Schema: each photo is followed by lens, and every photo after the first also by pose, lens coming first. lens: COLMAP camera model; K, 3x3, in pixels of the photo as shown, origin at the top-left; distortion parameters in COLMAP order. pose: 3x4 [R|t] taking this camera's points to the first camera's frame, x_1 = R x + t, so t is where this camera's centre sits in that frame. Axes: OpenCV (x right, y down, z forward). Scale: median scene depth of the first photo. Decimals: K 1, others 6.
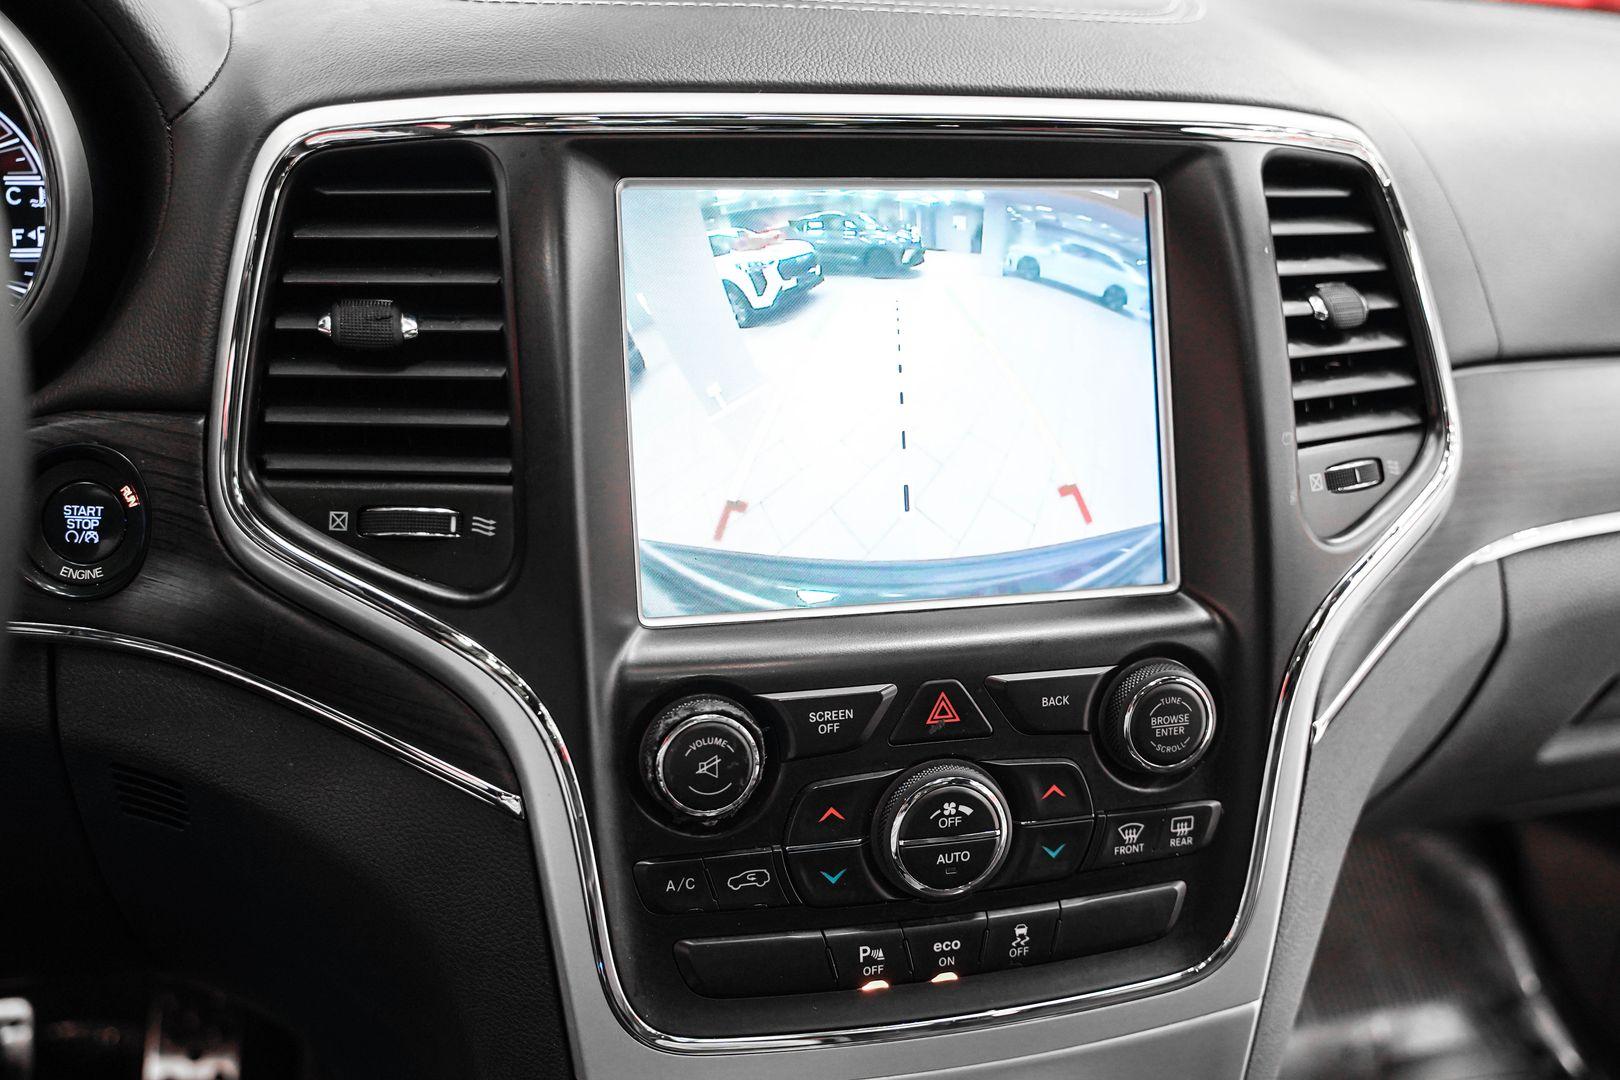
lens RADIAL K [[1521.9, 0, 810.0], [0, 1521.9, 540.0], [0, 0, 1]] dist [0.001019, 0.010532]
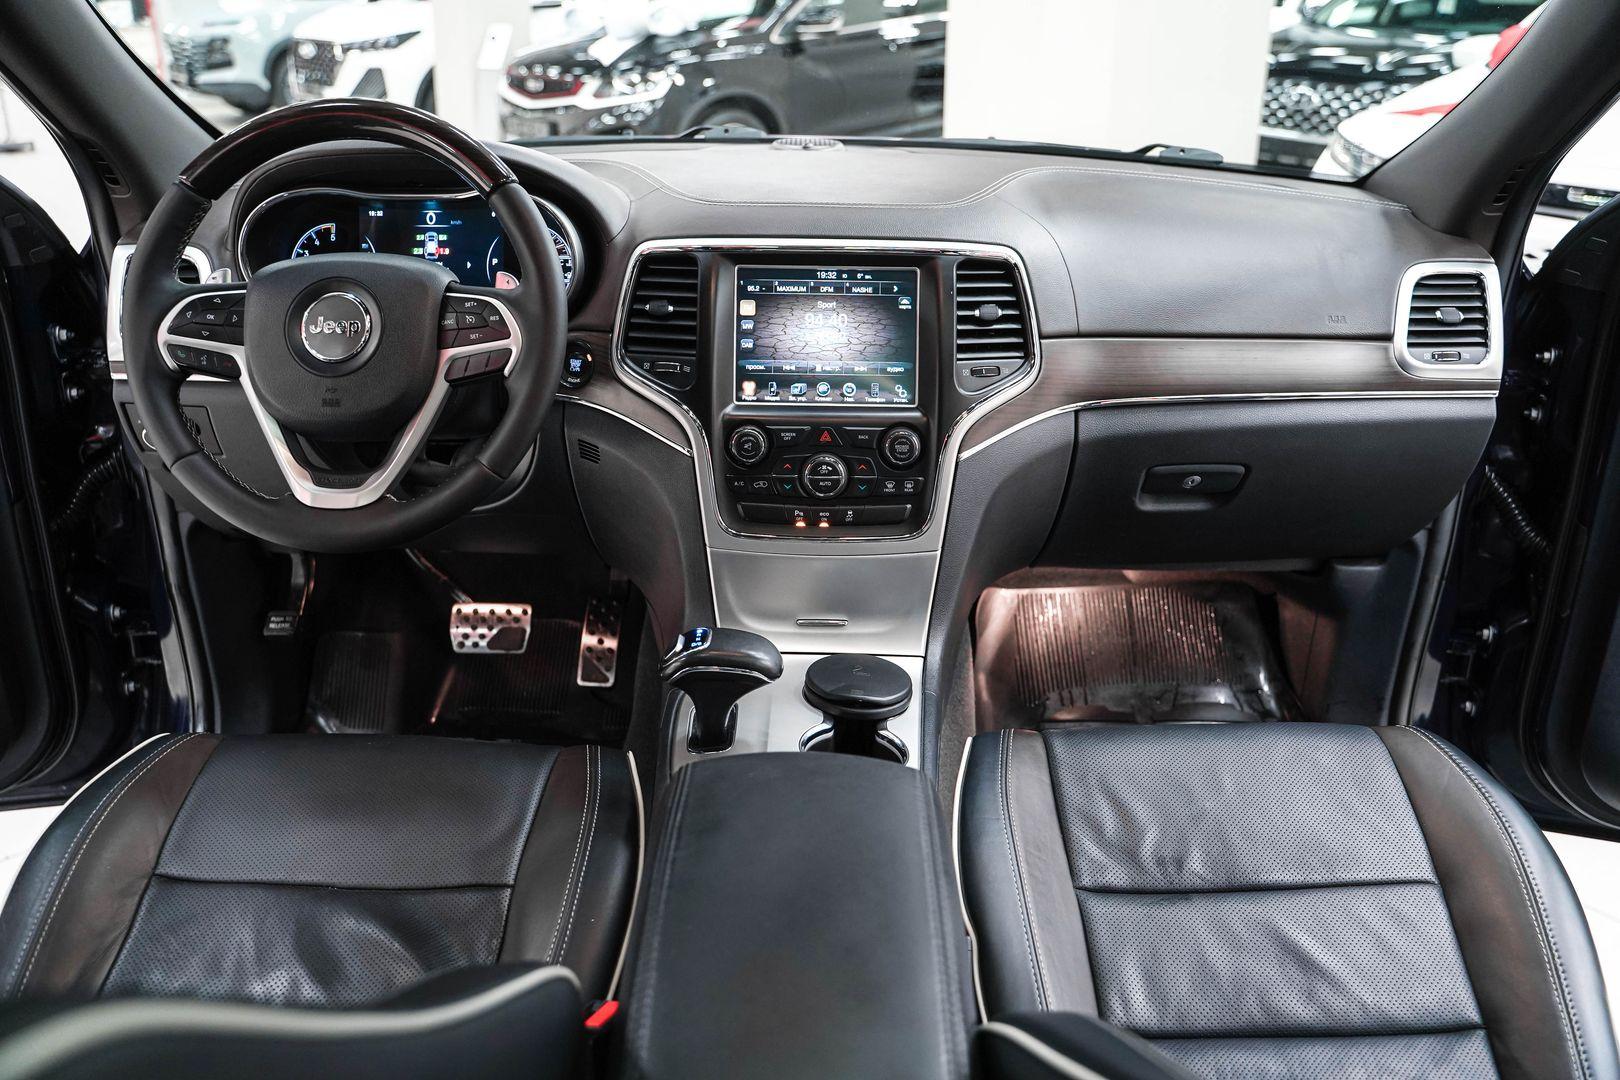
lens RADIAL K [[1270.7, 0, 810.0], [0, 1270.7, 540.0], [0, 0, 1]] dist [-0.081113, 0.011523]
pose [[0.970326, 0.077508, -0.229043, 0.670013], [-0.067346, 0.996380, 0.051871, 0.189729], [0.232234, -0.034906, 0.972033, -1.554495]]
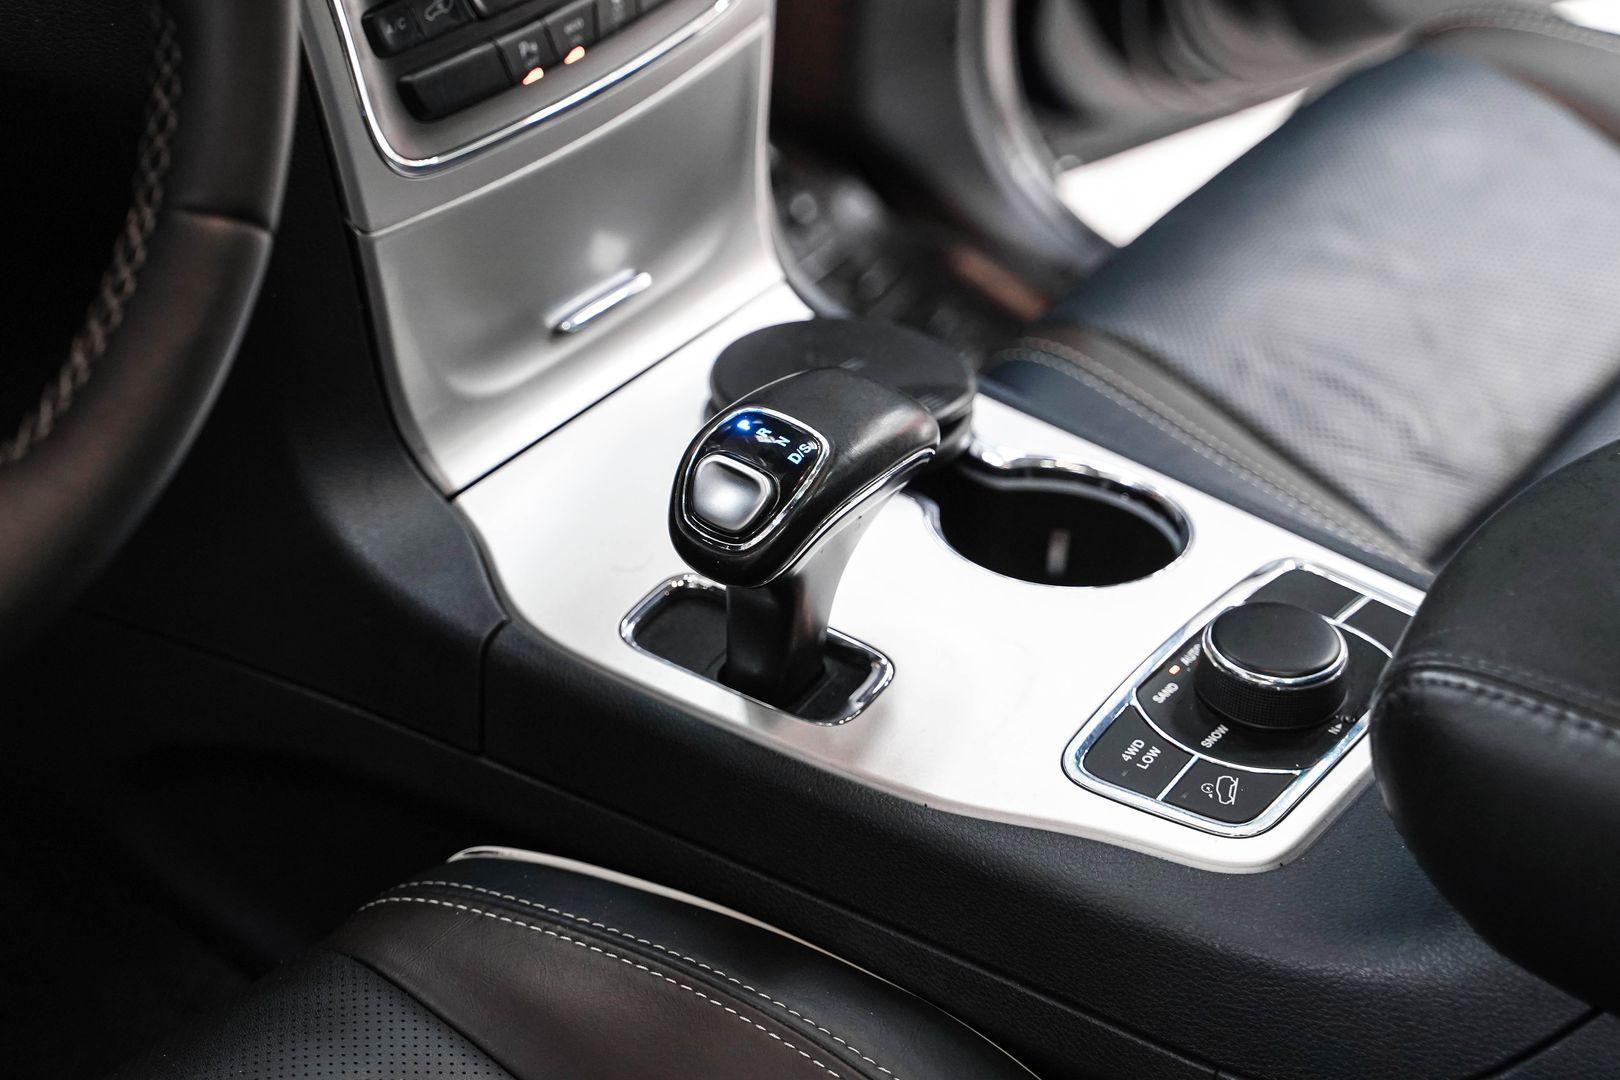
lens RADIAL K [[3072.4, 0, 810.8], [0, 3072.4, 447.9], [0, 0, 1]] dist [0.091388, -0.058656]
pose [[0.773303, -0.354822, 0.525456, -1.119474], [0.197394, 0.922290, 0.332289, -0.177508], [-0.602526, -0.153238, 0.783250, -0.983064]]
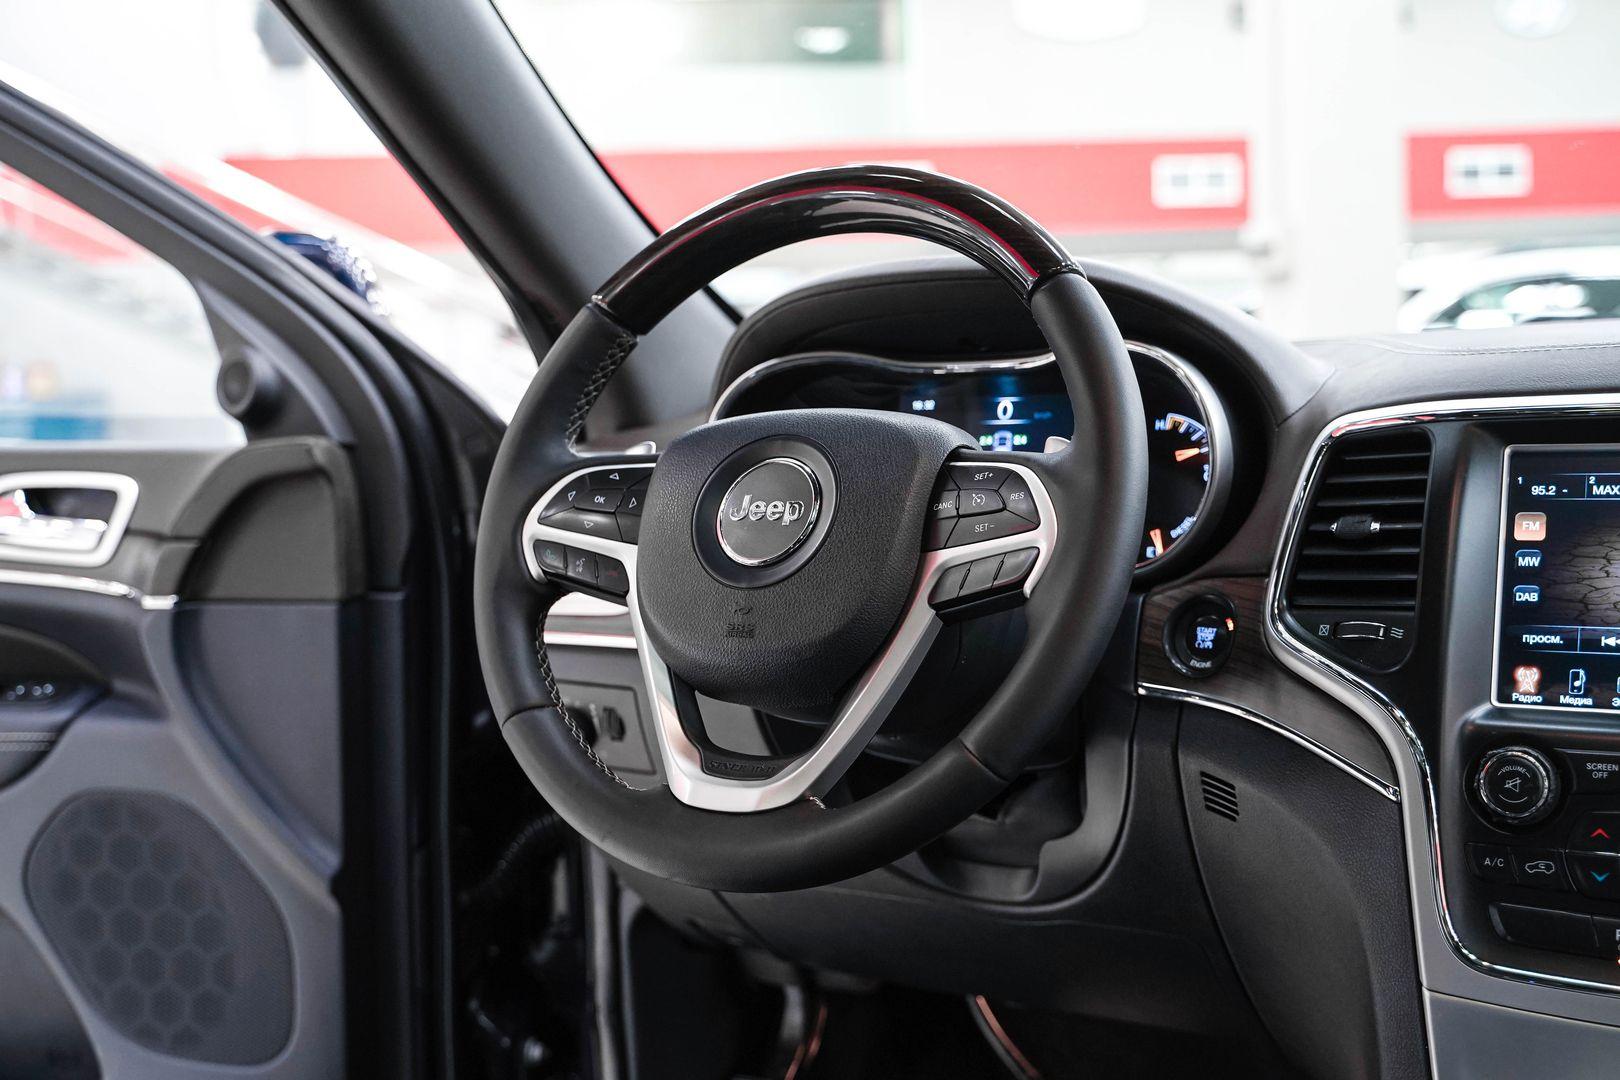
lens RADIAL K [[1929.2, 0, 810.0], [0, 1929.2, 540.0], [0, 0, 1]] dist [0.008214, 0.055897]
pose [[0.728446, -0.003358, -0.685095, 0.764020], [-0.182168, 0.963040, -0.198416, 0.422573], [0.660440, 0.269338, 0.700911, -0.968005]]
